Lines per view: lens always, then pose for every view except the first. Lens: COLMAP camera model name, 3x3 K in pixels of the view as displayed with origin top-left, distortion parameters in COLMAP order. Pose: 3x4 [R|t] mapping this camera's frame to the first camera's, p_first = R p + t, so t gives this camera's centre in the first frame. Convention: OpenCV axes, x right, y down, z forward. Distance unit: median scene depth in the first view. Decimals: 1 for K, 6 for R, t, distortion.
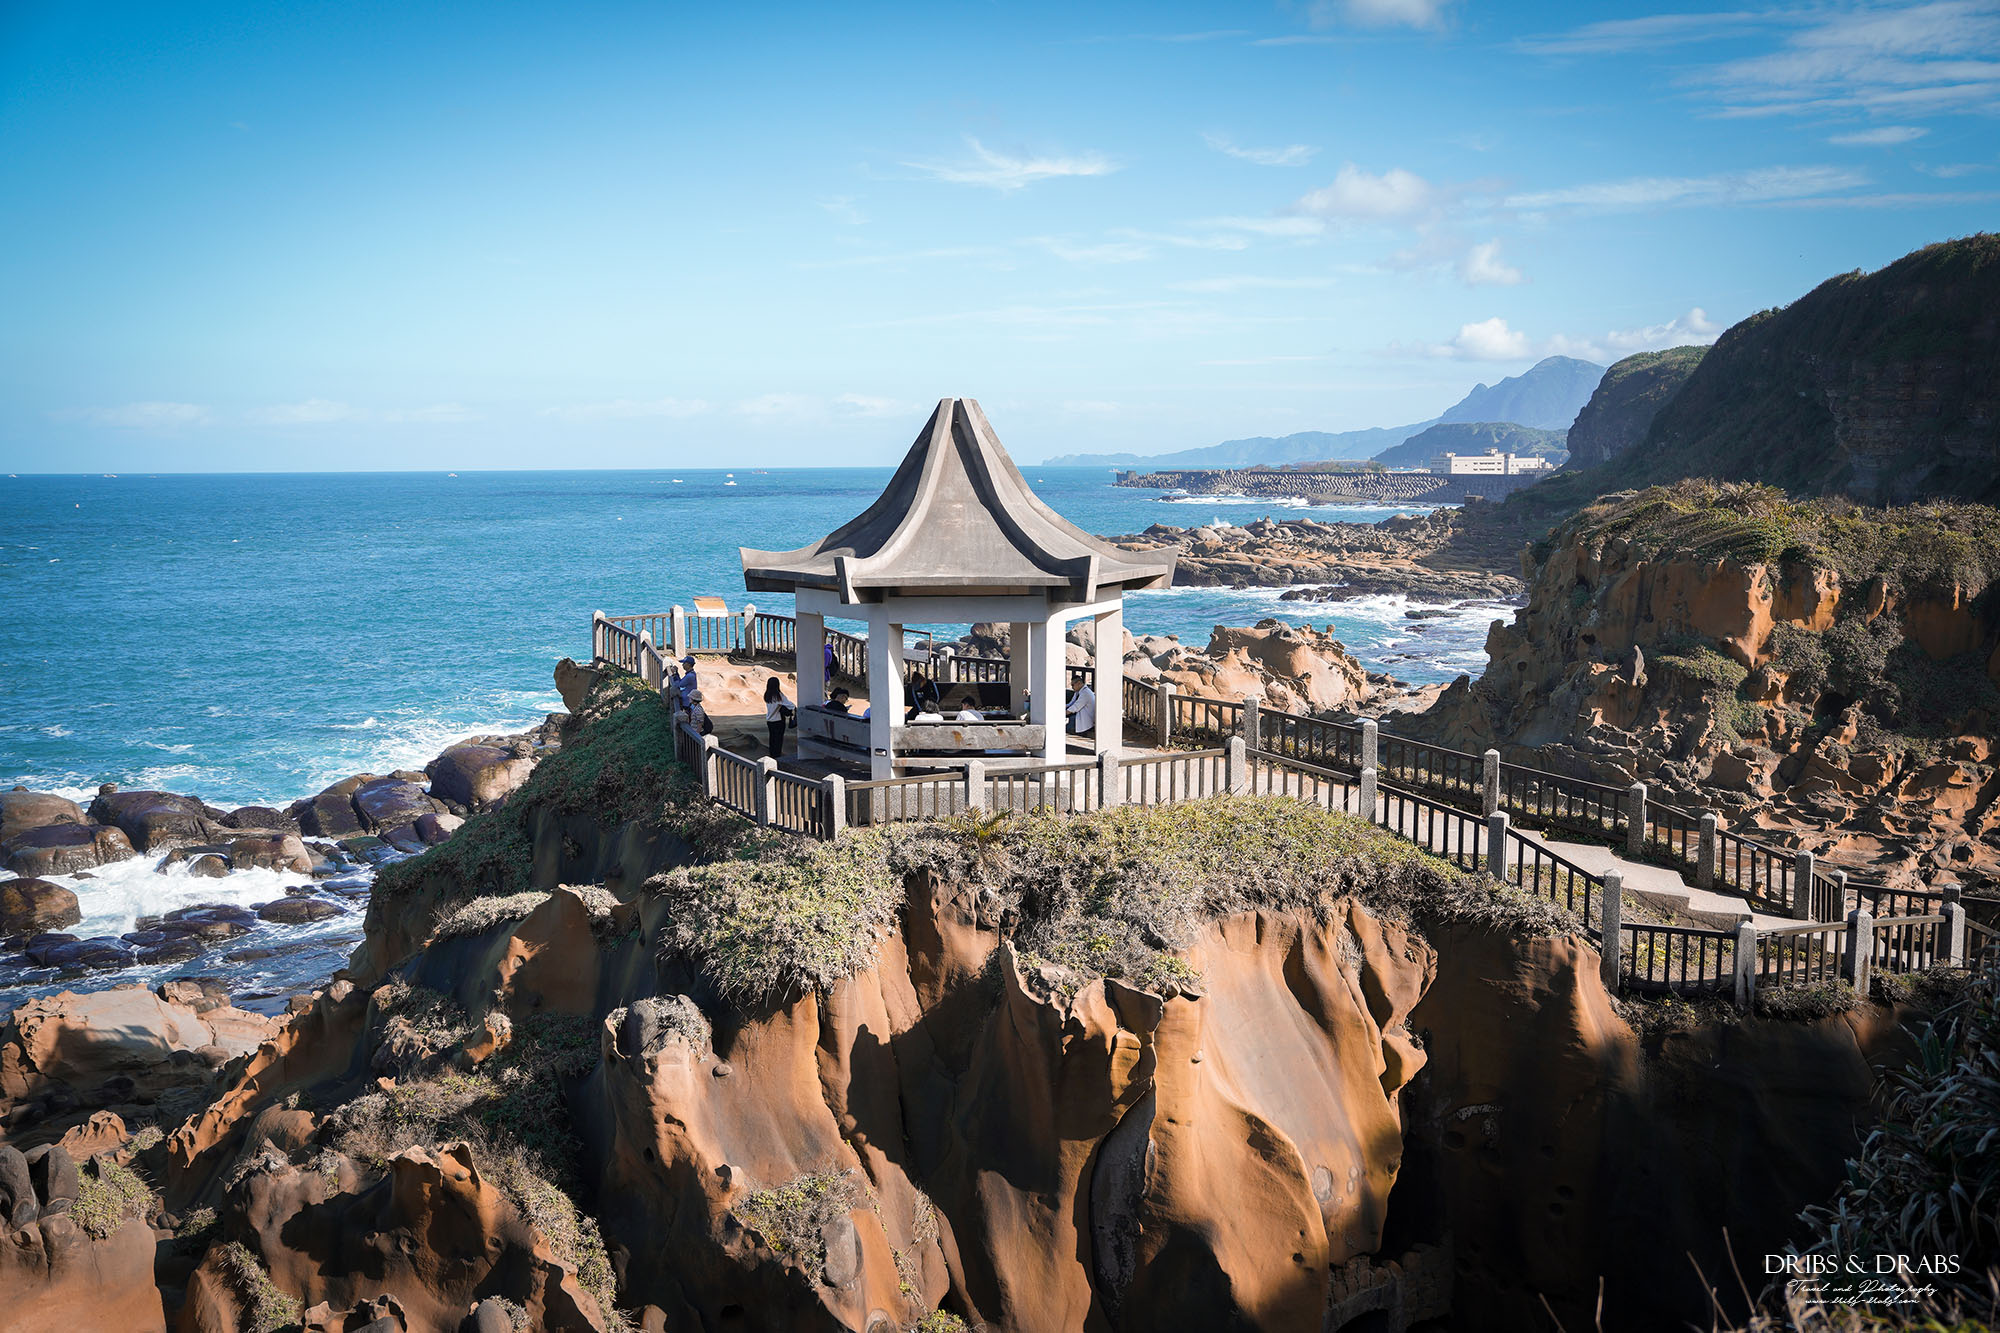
lens RADIAL K [[1737.6, 0, 1003.3], [0, 1737.6, 605.2], [0, 0, 1]] dist [0.013935, 0.014025]
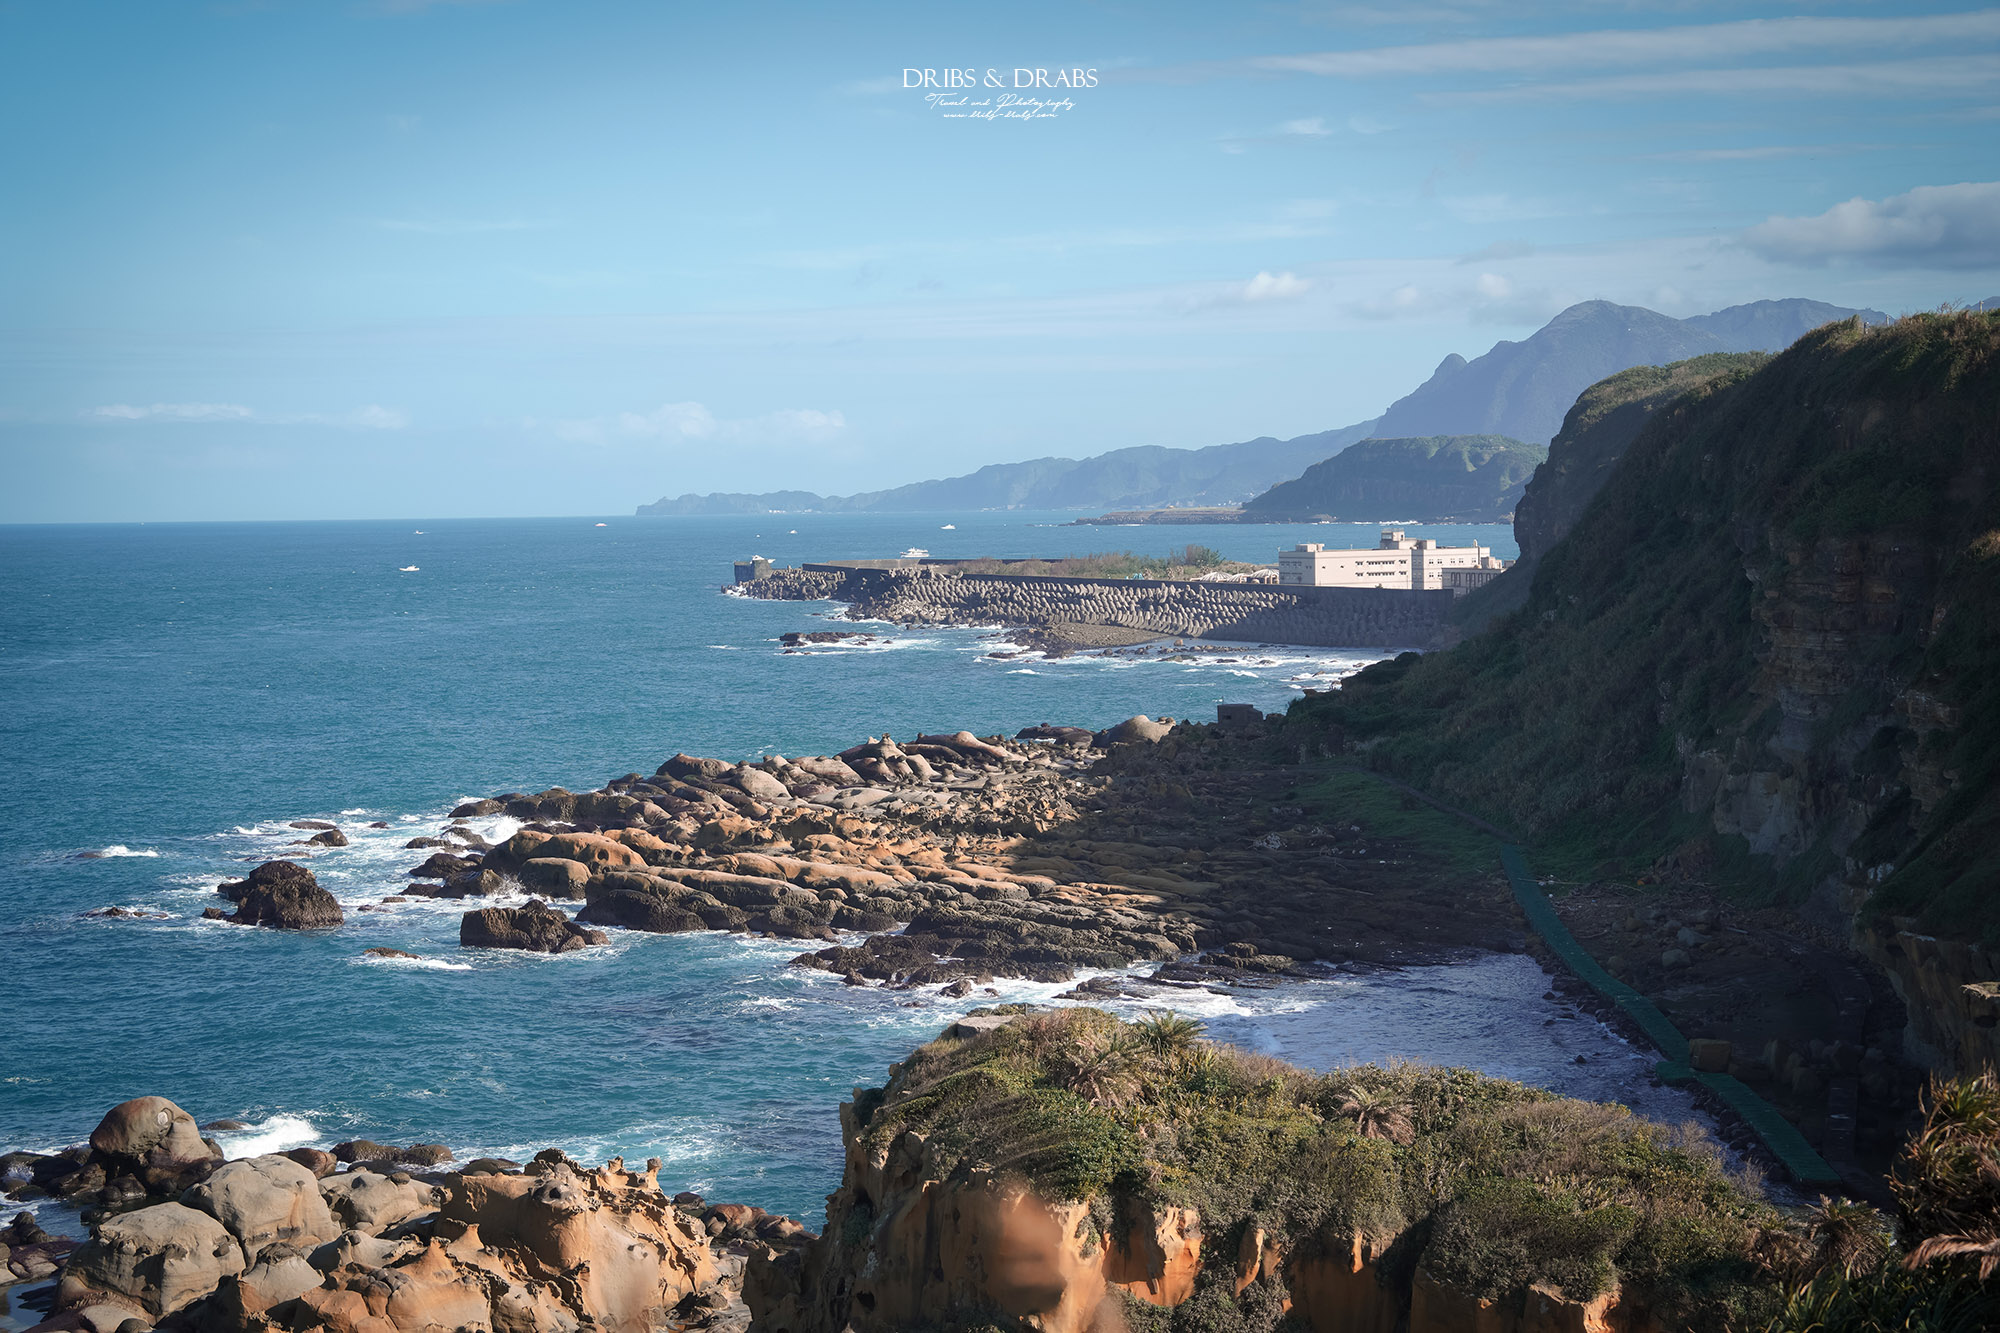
lens RADIAL K [[3398.4, 0, 1017.3], [0, 3398.4, 656.5], [0, 0, 1]] dist [0.255706, 0.000000]
pose [[0.994138, -0.021099, 0.106041, 0.120740], [0.023009, 0.999594, -0.016813, -0.085594], [-0.105644, 0.019154, 0.994220, -0.103157]]
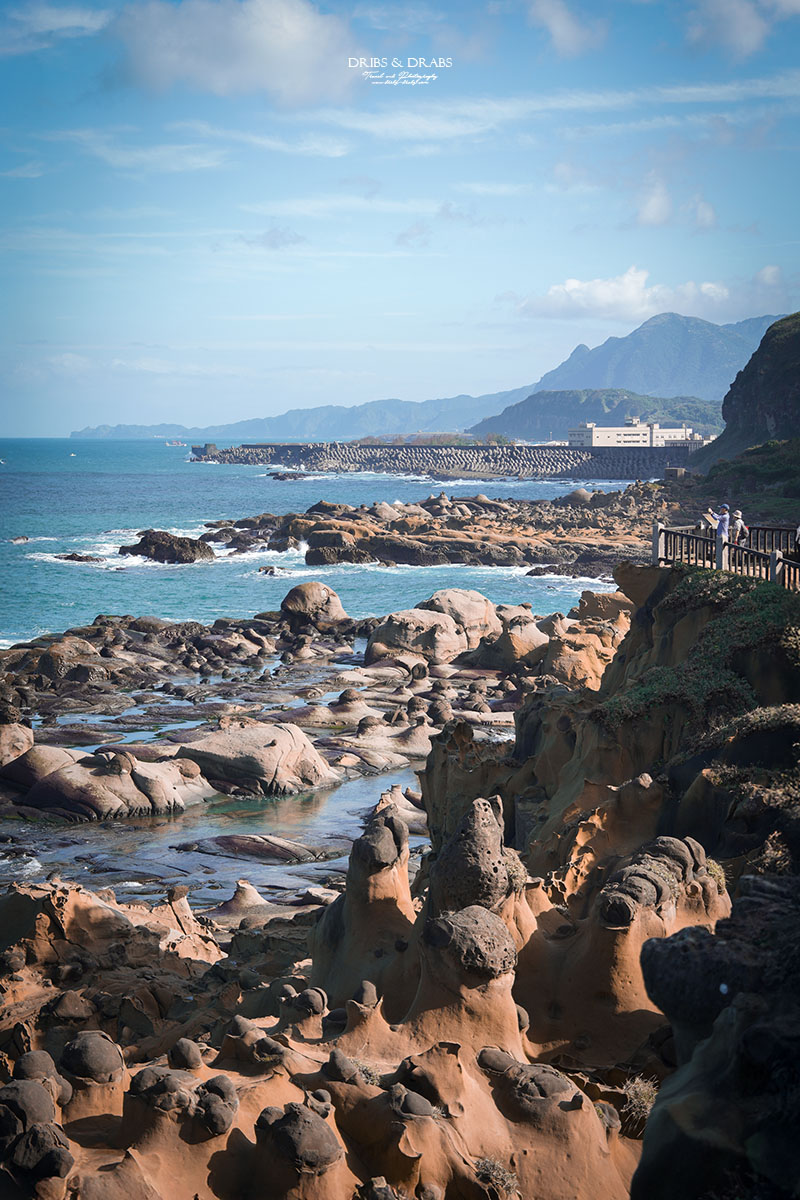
lens RADIAL K [[2119.9, 0, 385.5], [0, 2119.9, 565.7], [0, 0, 1]] dist [0.343879, 0.000000]
pose [[0.980345, -0.011168, 0.196973, -0.140437], [0.015404, 0.999682, -0.019986, 0.012199], [-0.196687, 0.022628, 0.980205, -0.098450]]
